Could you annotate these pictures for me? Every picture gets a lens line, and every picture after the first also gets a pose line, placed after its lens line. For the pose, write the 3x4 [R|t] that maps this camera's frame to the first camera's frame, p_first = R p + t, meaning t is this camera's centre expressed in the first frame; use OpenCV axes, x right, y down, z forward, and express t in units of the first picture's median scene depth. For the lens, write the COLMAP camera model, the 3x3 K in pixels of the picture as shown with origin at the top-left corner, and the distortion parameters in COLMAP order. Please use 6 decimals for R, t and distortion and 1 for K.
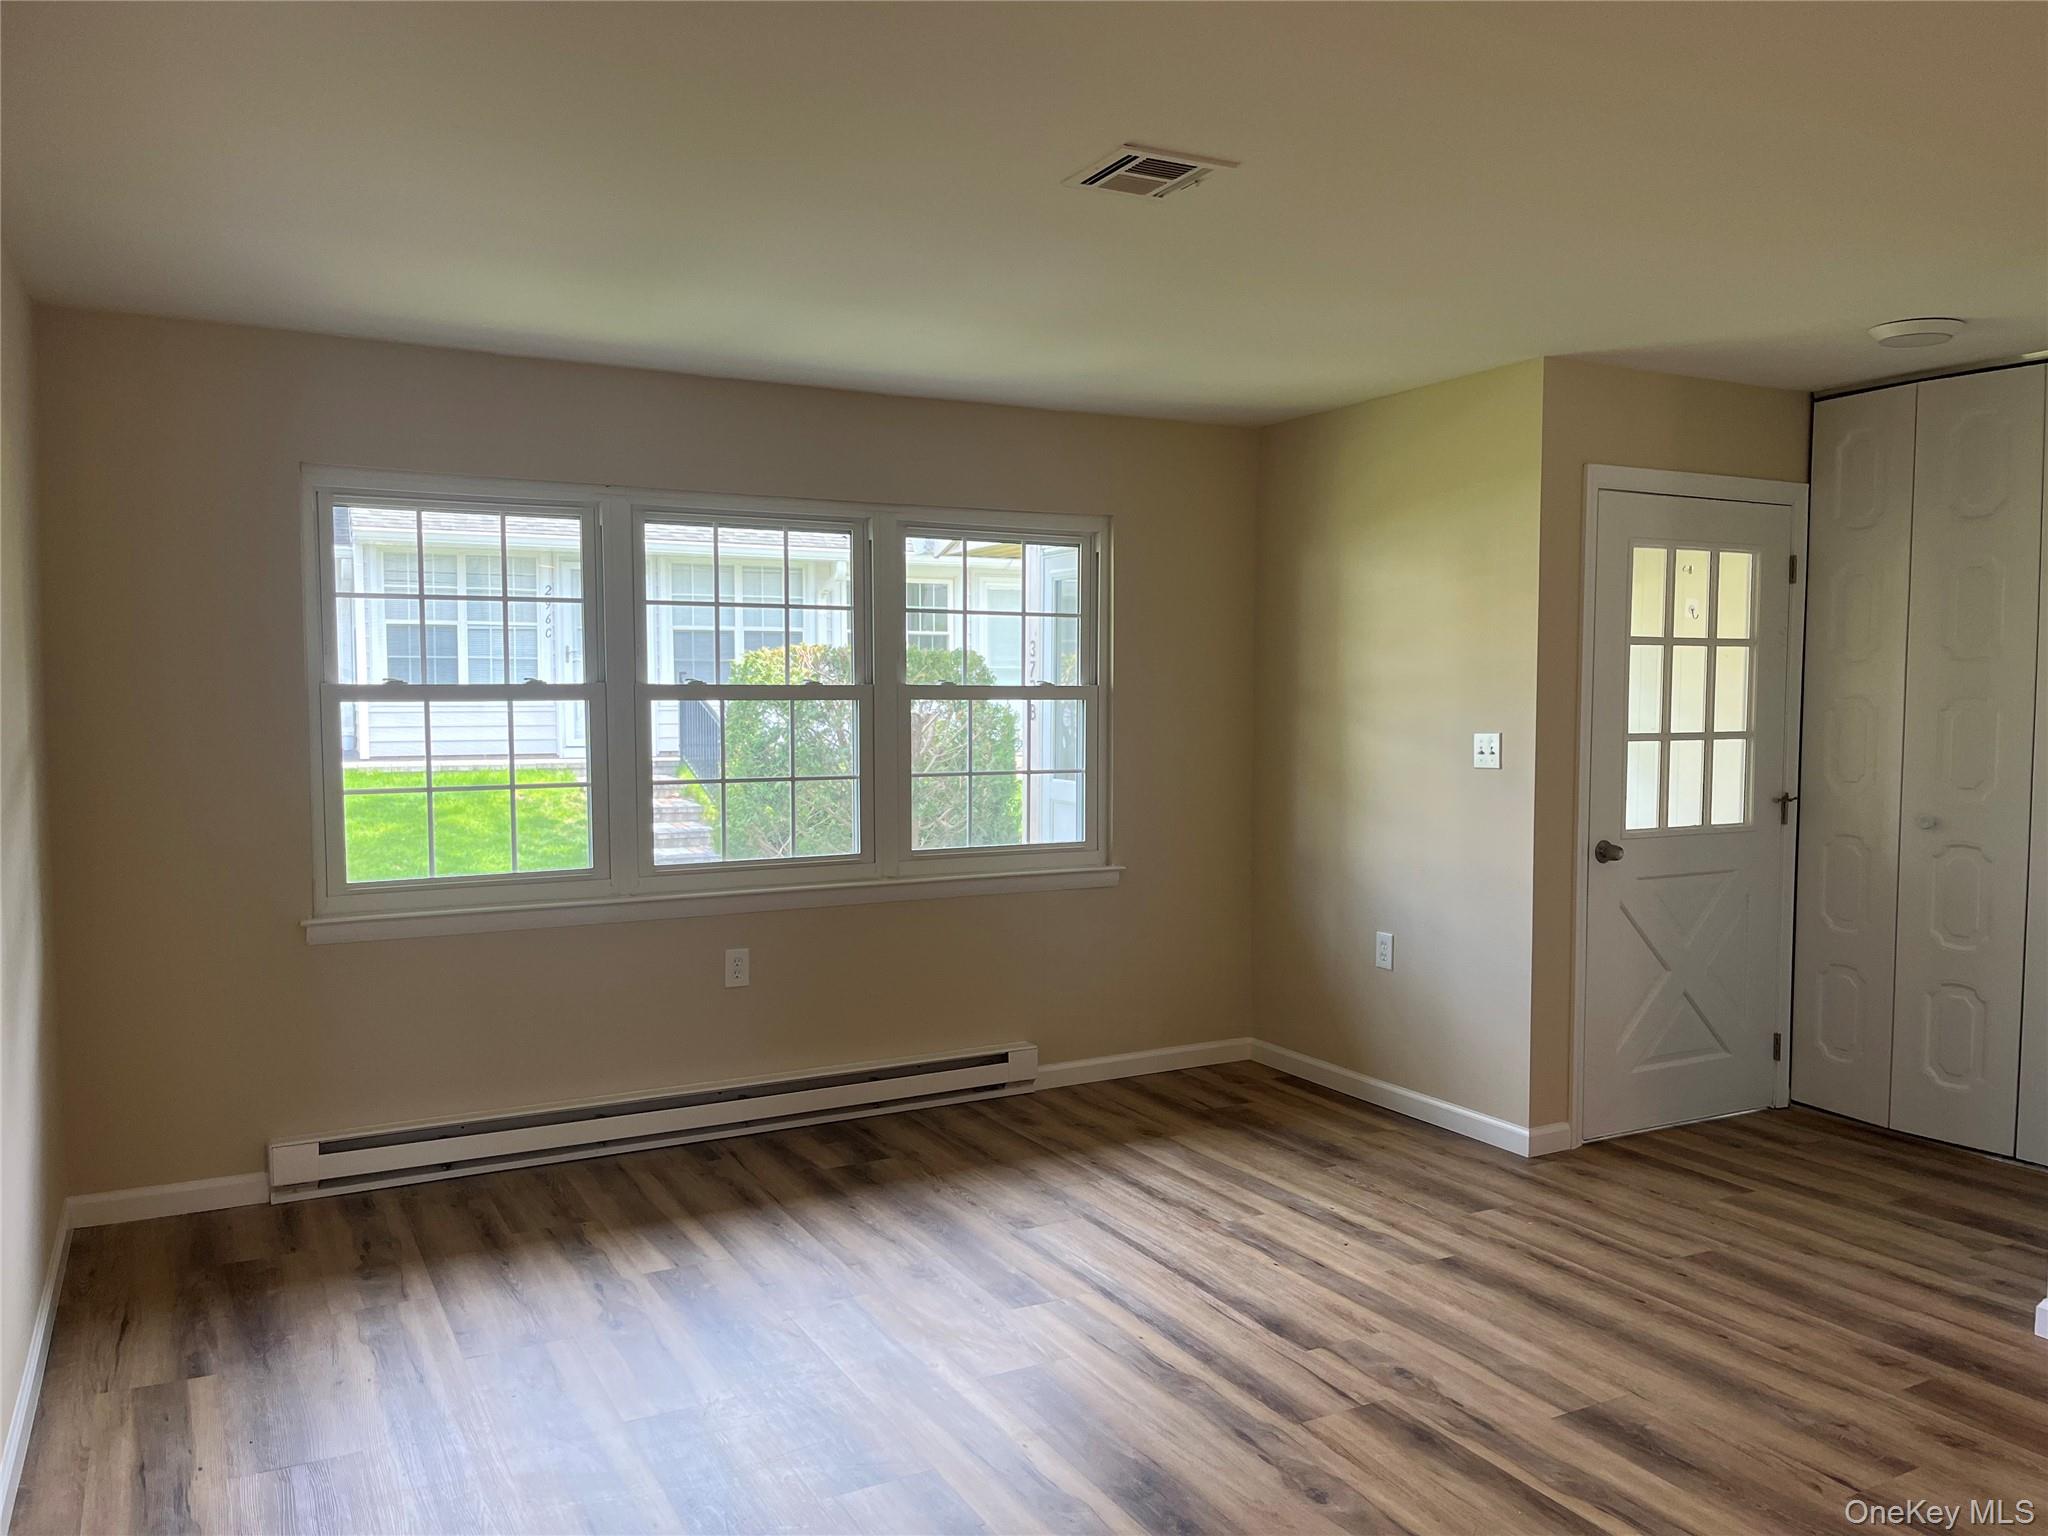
lens RADIAL K [[1531.5, 0, 1022.8], [0, 1531.5, 768.7], [0, 0, 1]] dist [0.049543, -0.061748]
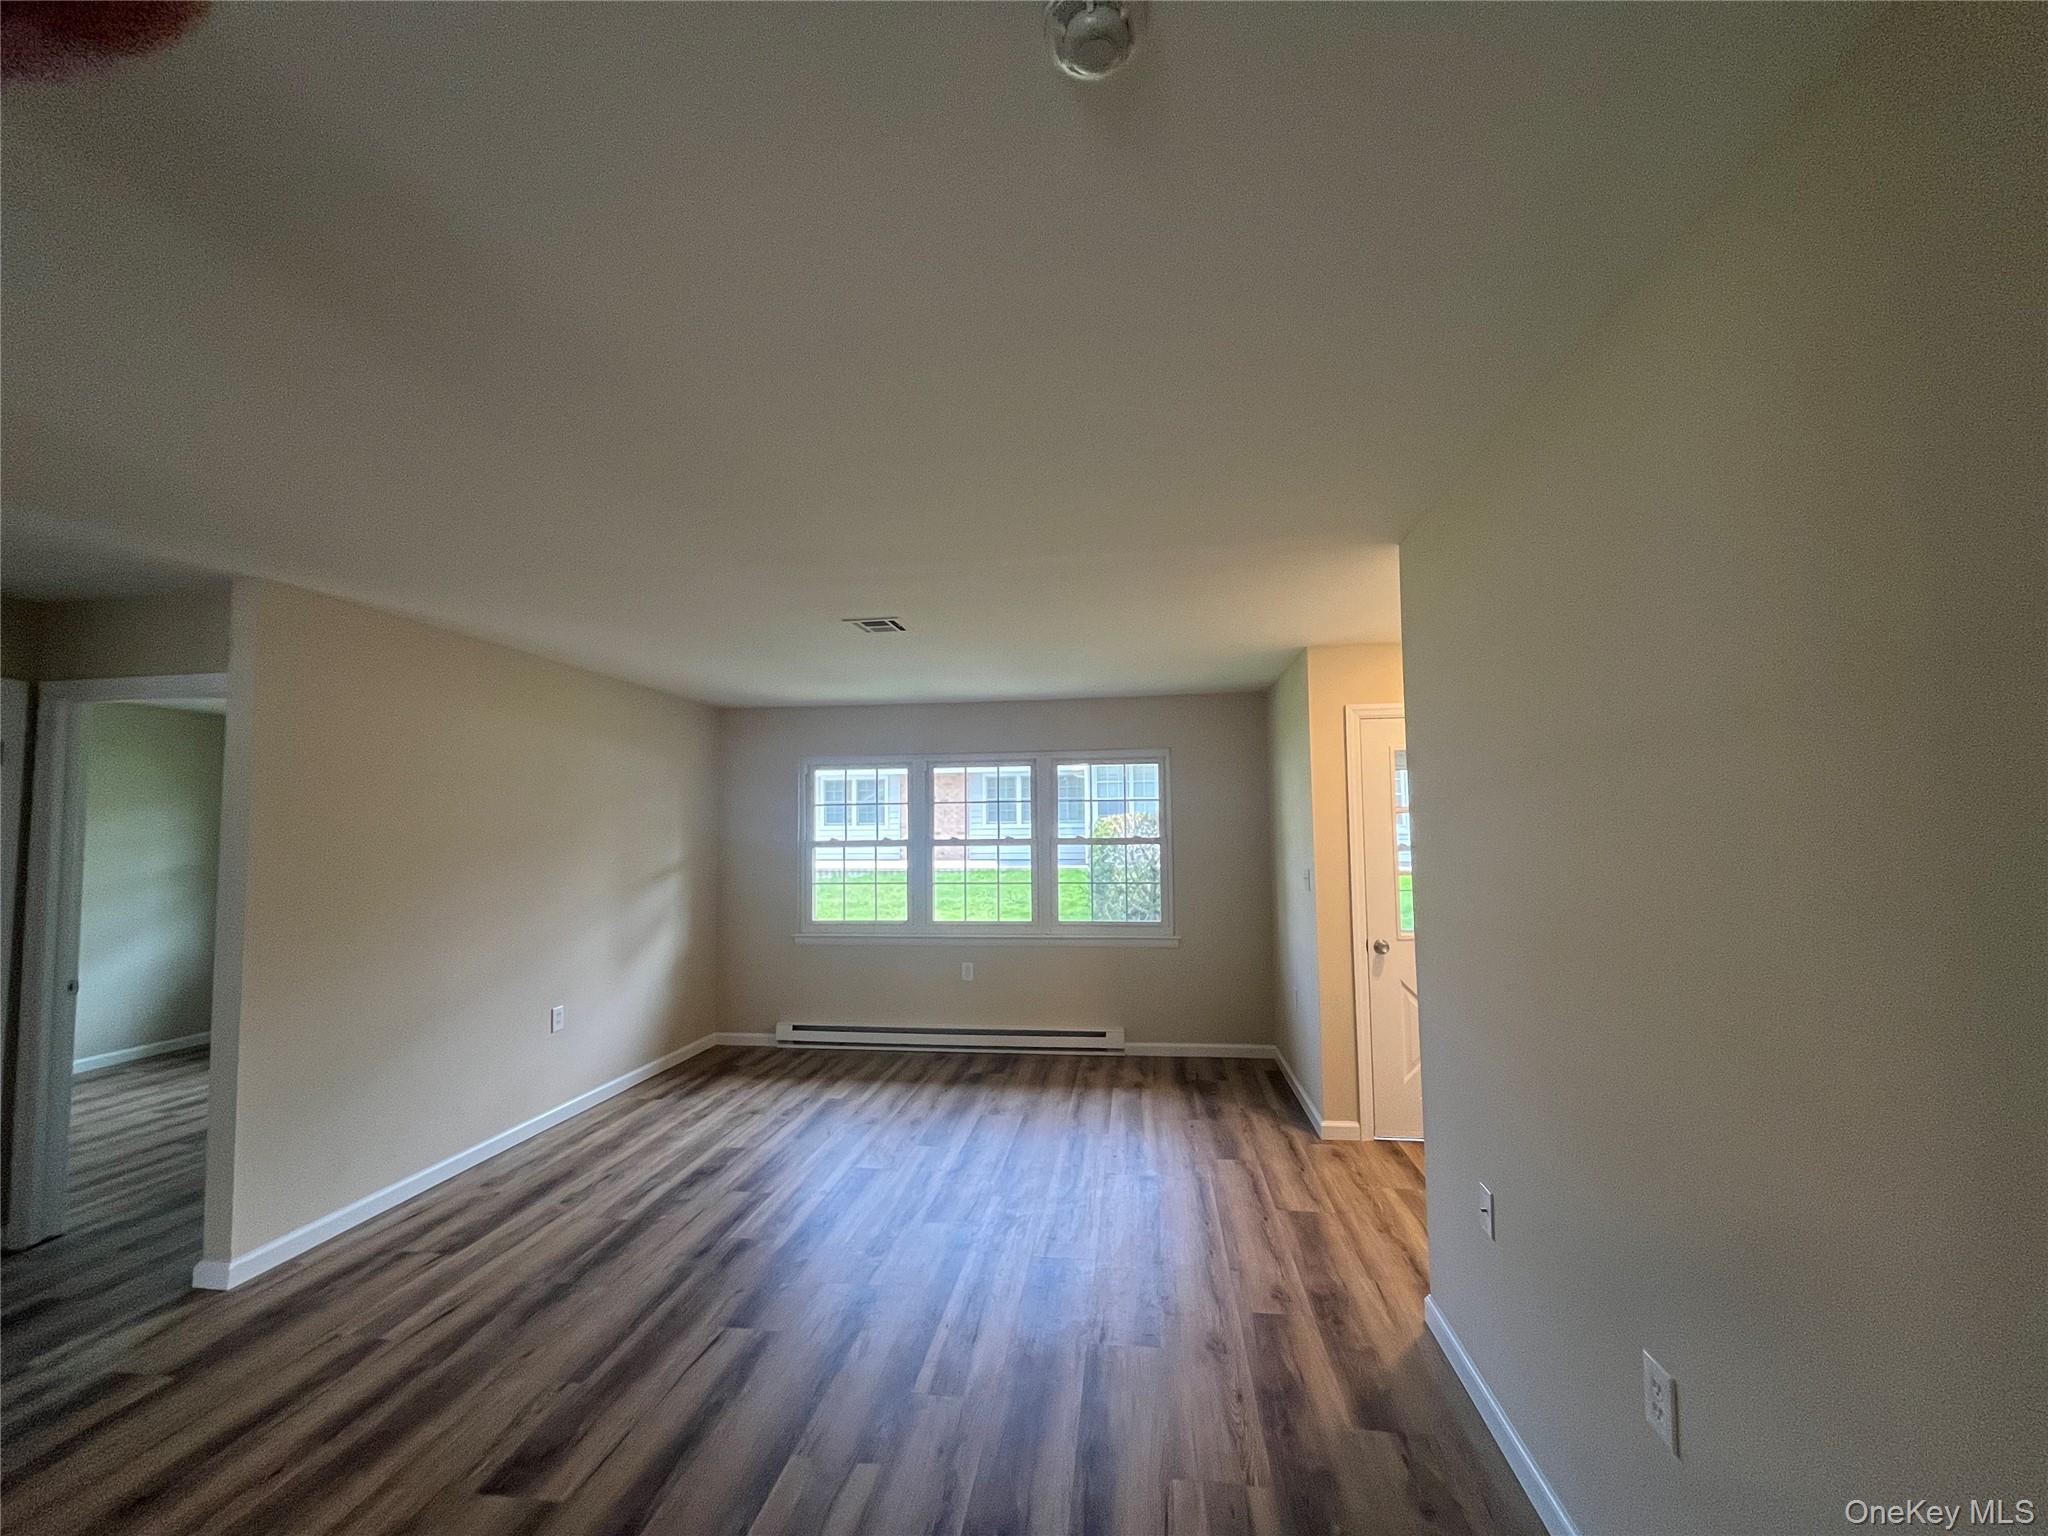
lens RADIAL K [[821.2, 0, 1029.7], [0, 821.2, 771.5], [0, 0, 1]] dist [-0.004618, 0.001443]
pose [[0.808358, -0.049466, -0.586609, 0.732130], [-0.020538, 0.993487, -0.112078, -0.027151], [0.588333, 0.102647, 0.802077, 0.136400]]
